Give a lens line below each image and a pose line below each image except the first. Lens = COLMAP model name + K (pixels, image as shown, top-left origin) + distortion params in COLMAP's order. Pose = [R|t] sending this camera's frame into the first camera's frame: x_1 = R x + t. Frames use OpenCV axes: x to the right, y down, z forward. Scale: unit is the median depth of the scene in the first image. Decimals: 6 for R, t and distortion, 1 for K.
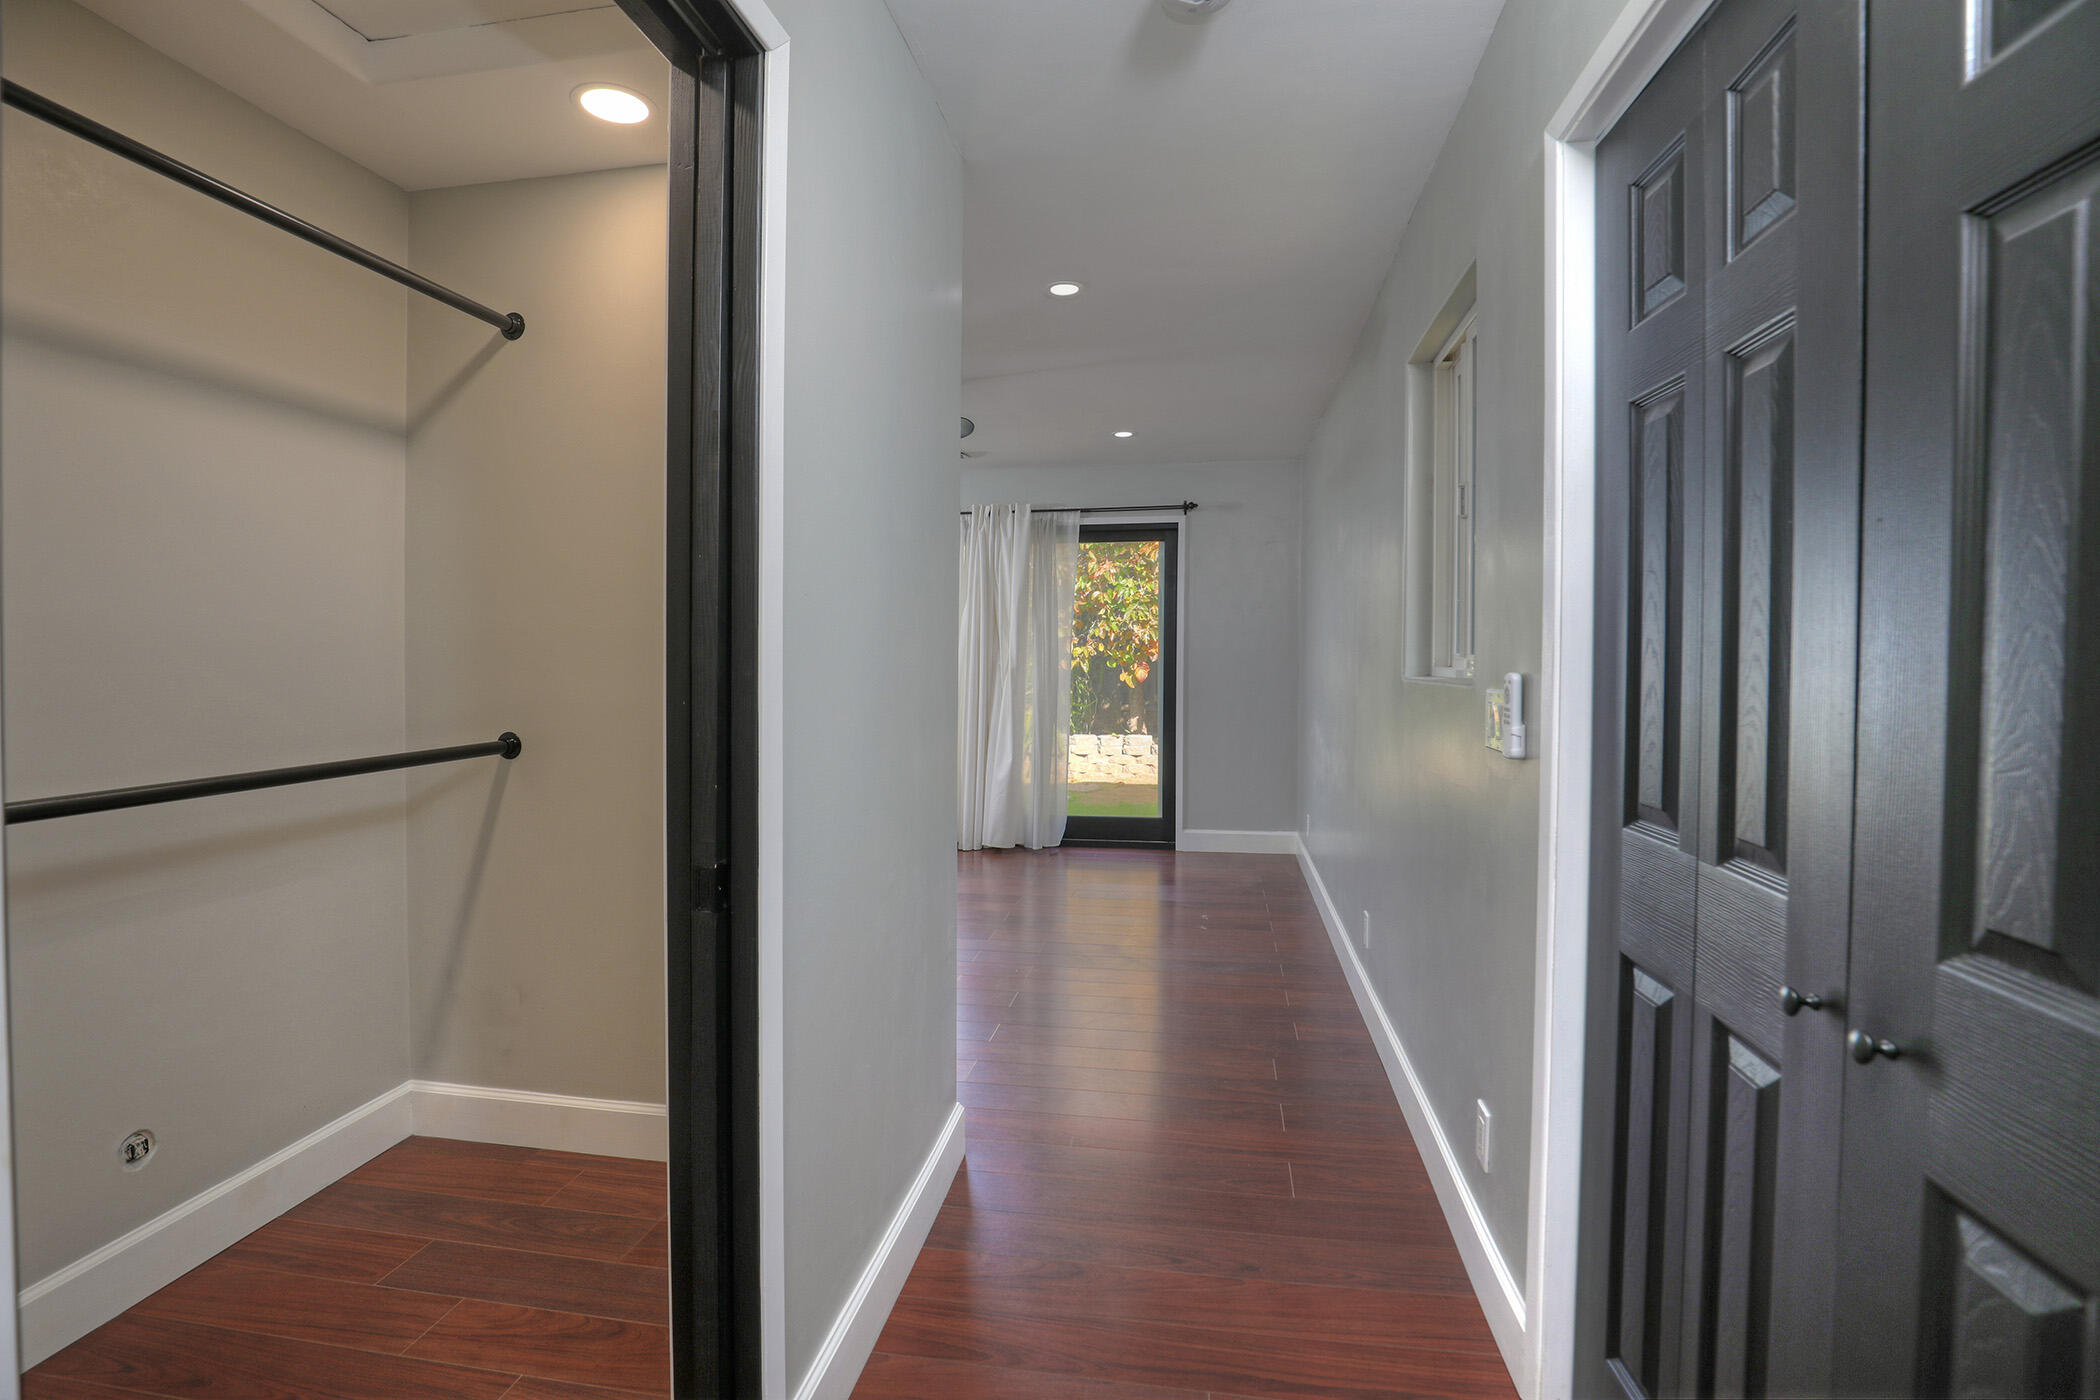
lens RADIAL K [[976.9, 0, 1037.0], [0, 976.9, 670.9], [0, 0, 1]] dist [-0.020137, 0.000591]
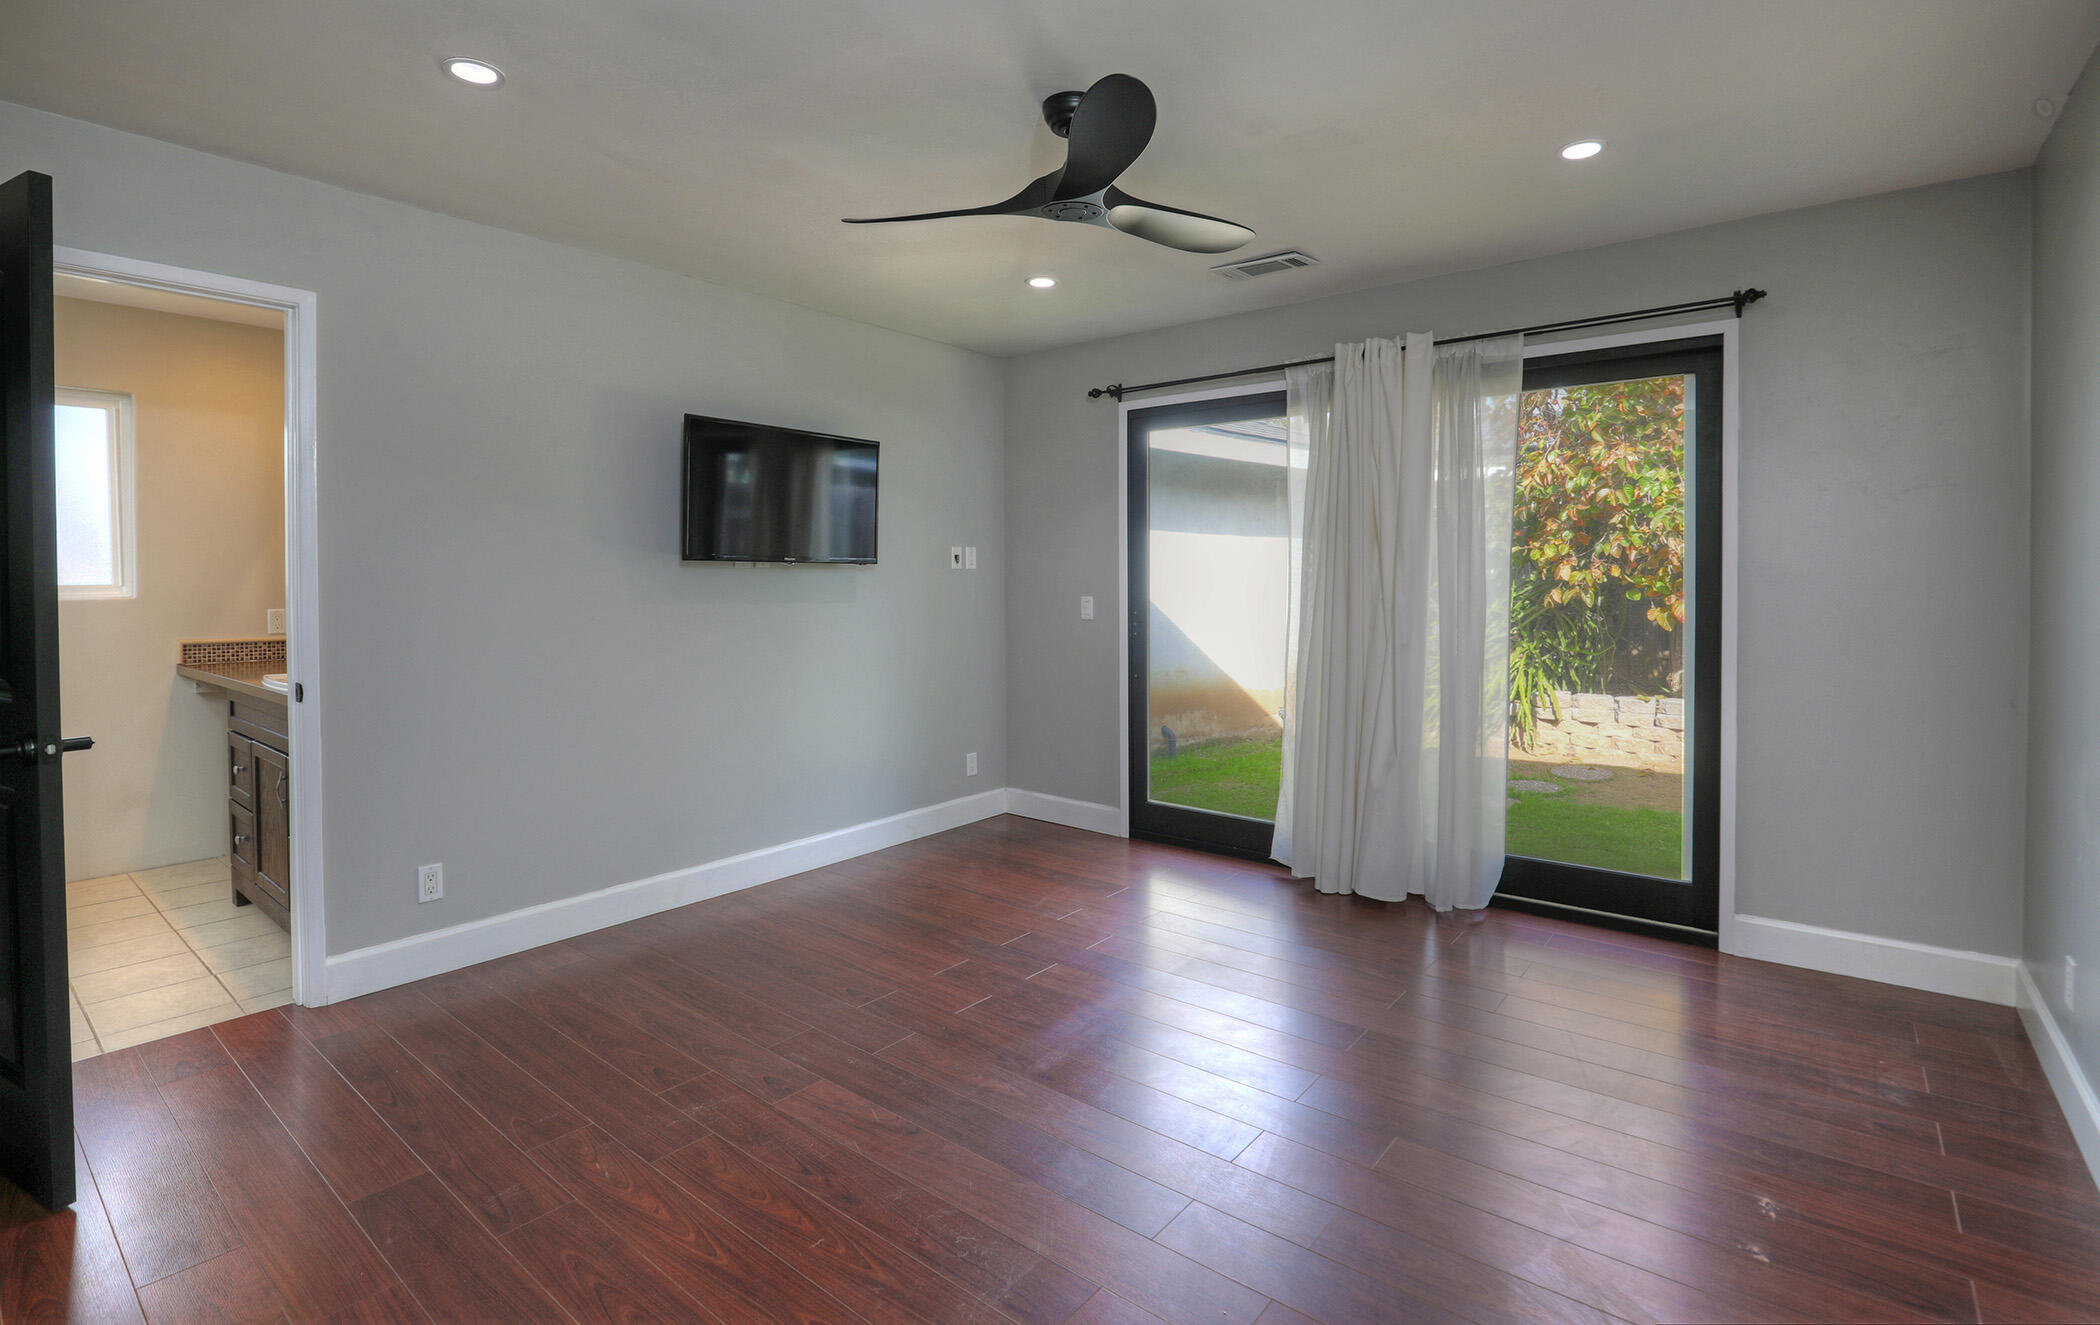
lens RADIAL K [[982.3, 0, 1056.5], [0, 982.3, 582.5], [0, 0, 1]] dist [-0.043947, 0.010258]
pose [[0.880755, -0.001152, -0.473572, 0.043388], [-0.006206, 0.999883, -0.013974, -0.004212], [0.473532, 0.015246, 0.880645, 0.220184]]
